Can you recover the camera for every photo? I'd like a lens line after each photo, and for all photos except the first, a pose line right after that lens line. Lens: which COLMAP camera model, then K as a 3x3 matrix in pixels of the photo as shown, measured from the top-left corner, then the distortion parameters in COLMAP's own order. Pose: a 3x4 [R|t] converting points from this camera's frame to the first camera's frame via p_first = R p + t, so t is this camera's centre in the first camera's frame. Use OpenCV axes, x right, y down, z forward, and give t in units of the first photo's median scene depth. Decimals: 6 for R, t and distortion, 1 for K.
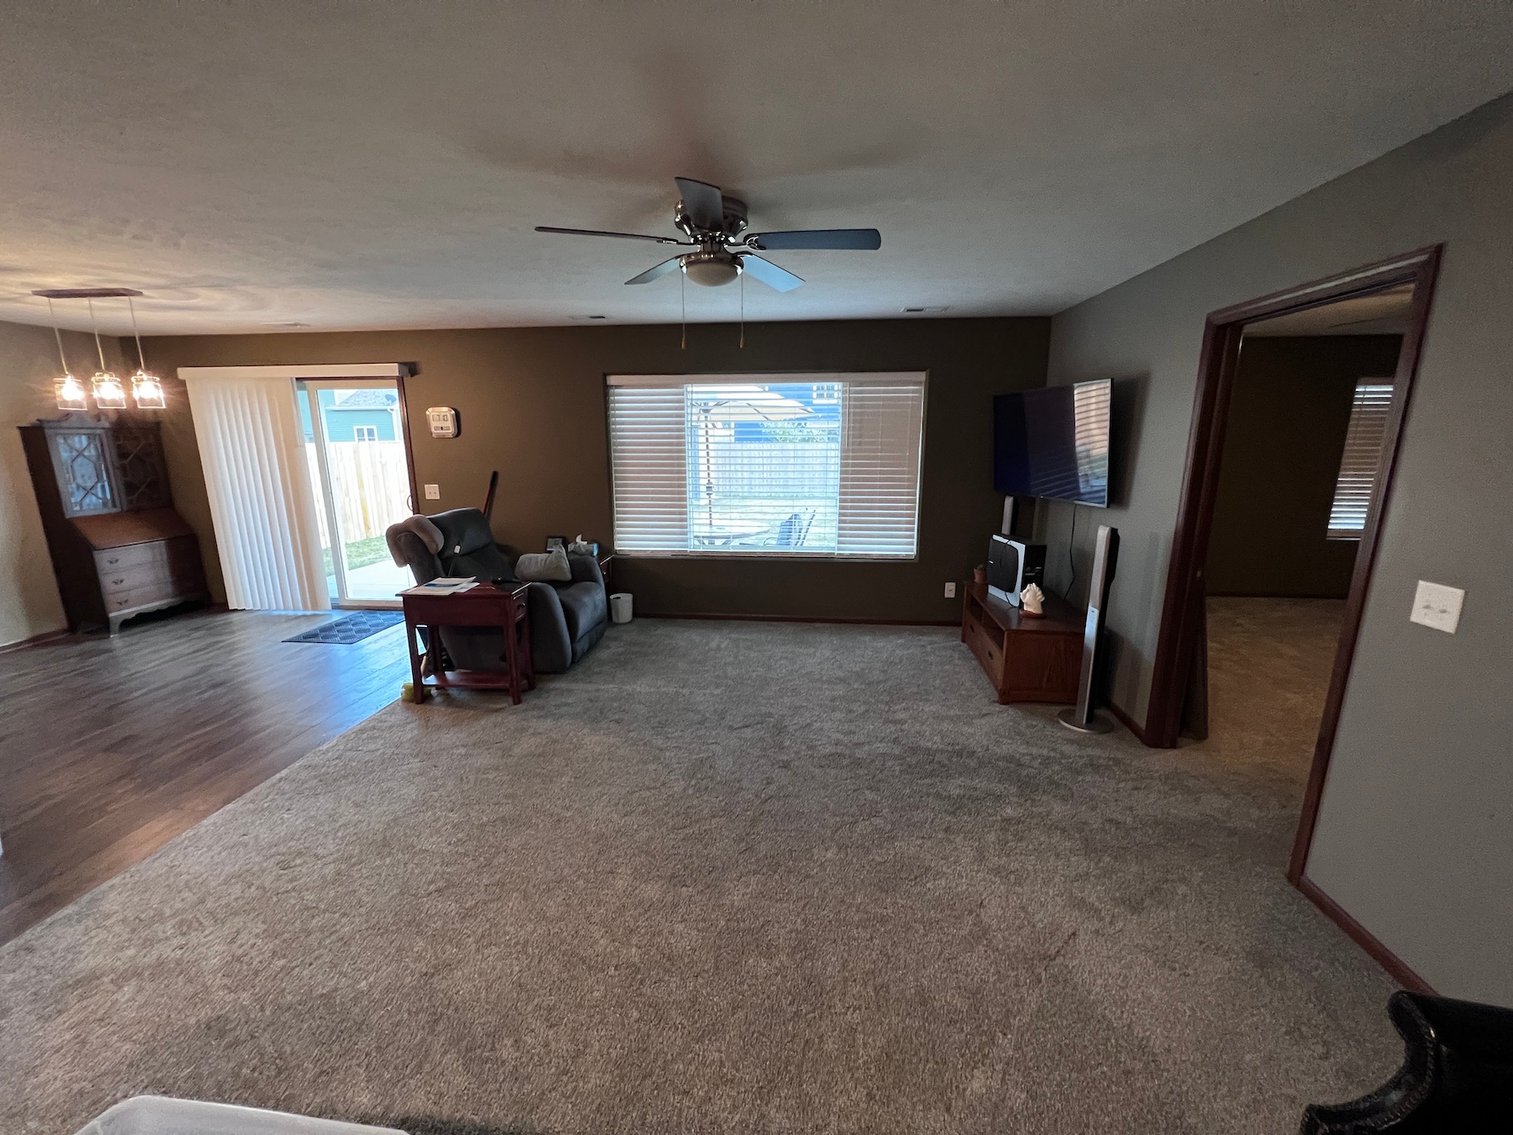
lens RADIAL K [[605.6, 0, 754.0], [0, 605.6, 564.1], [0, 0, 1]] dist [-0.000015, 0.000382]
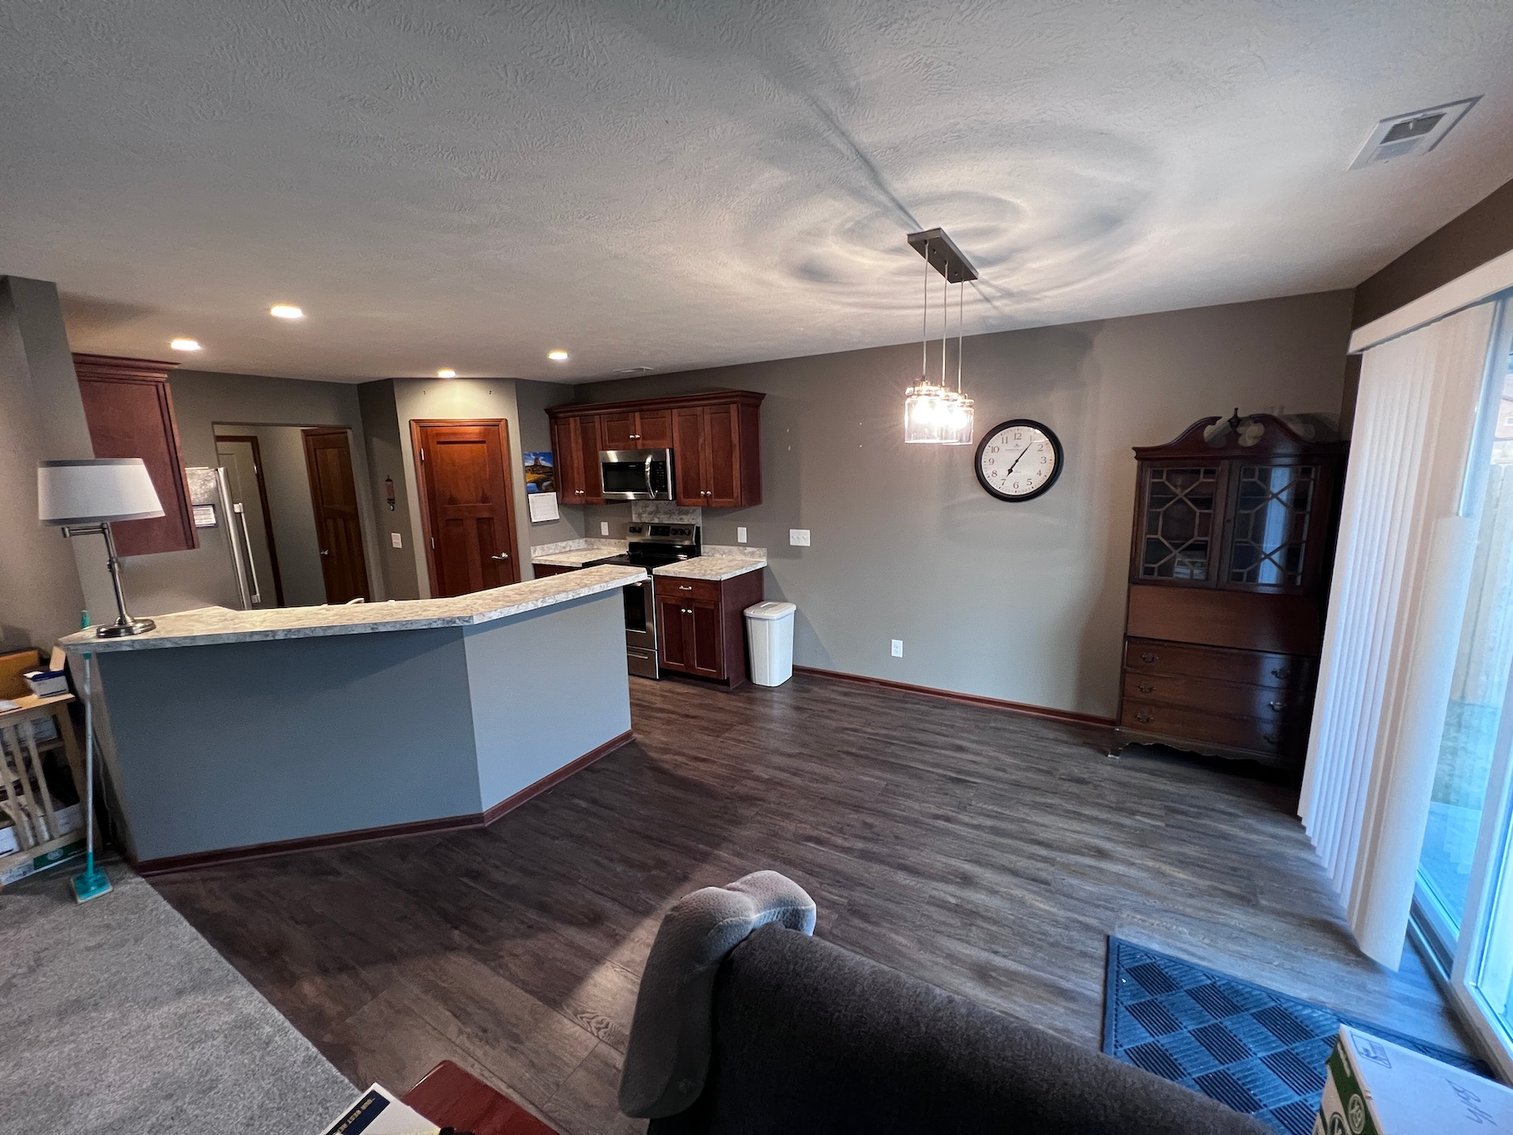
lens RADIAL K [[605.6, 0, 755.4], [0, 605.6, 563.4], [0, 0, 1]] dist [-0.000015, 0.000382]
pose [[-0.425643, 0.171785, -0.888435, -0.389393], [-0.159330, 0.952248, 0.260458, -0.265825], [0.890754, 0.252416, -0.377947, 1.076830]]
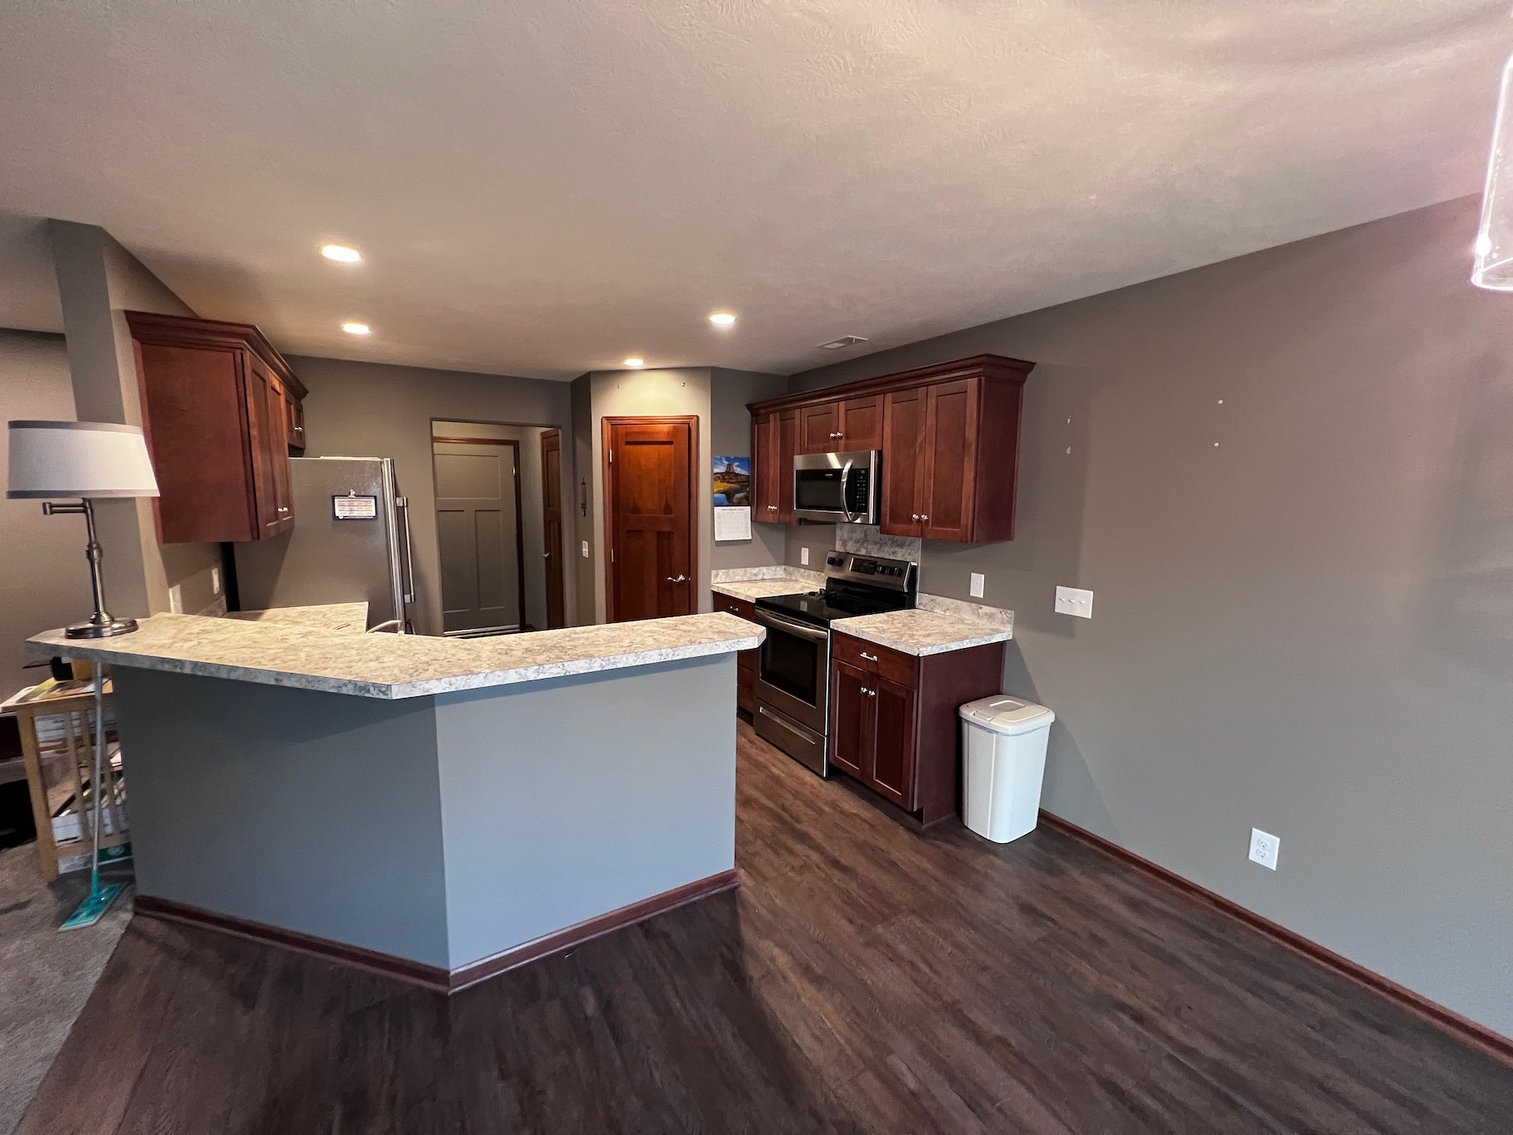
lens RADIAL K [[605.6, 0, 755.1], [0, 605.6, 564.6], [0, 0, 1]] dist [-0.000015, 0.000382]
pose [[-0.797566, 0.074167, -0.598655, -0.791012], [-0.131595, 0.947119, 0.292658, -0.214434], [0.588703, 0.312194, -0.745629, 0.981948]]
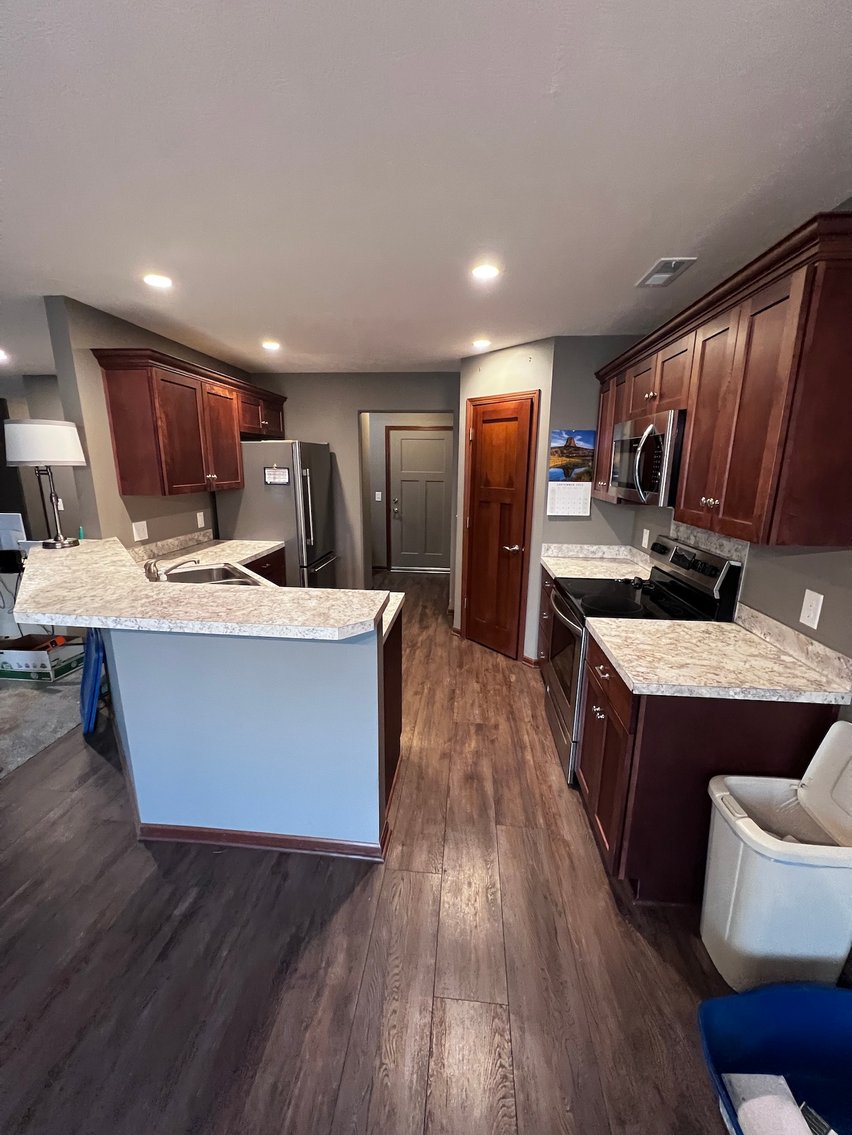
lens RADIAL K [[454.3, 0, 429.1], [0, 454.3, 566.4], [0, 0, 1]] dist [-0.000015, 0.000382]
pose [[-0.999958, -0.002582, -0.008826, -1.180442], [-0.006069, 0.906386, 0.422408, -0.191457], [0.006909, 0.422444, -0.906363, 0.904703]]
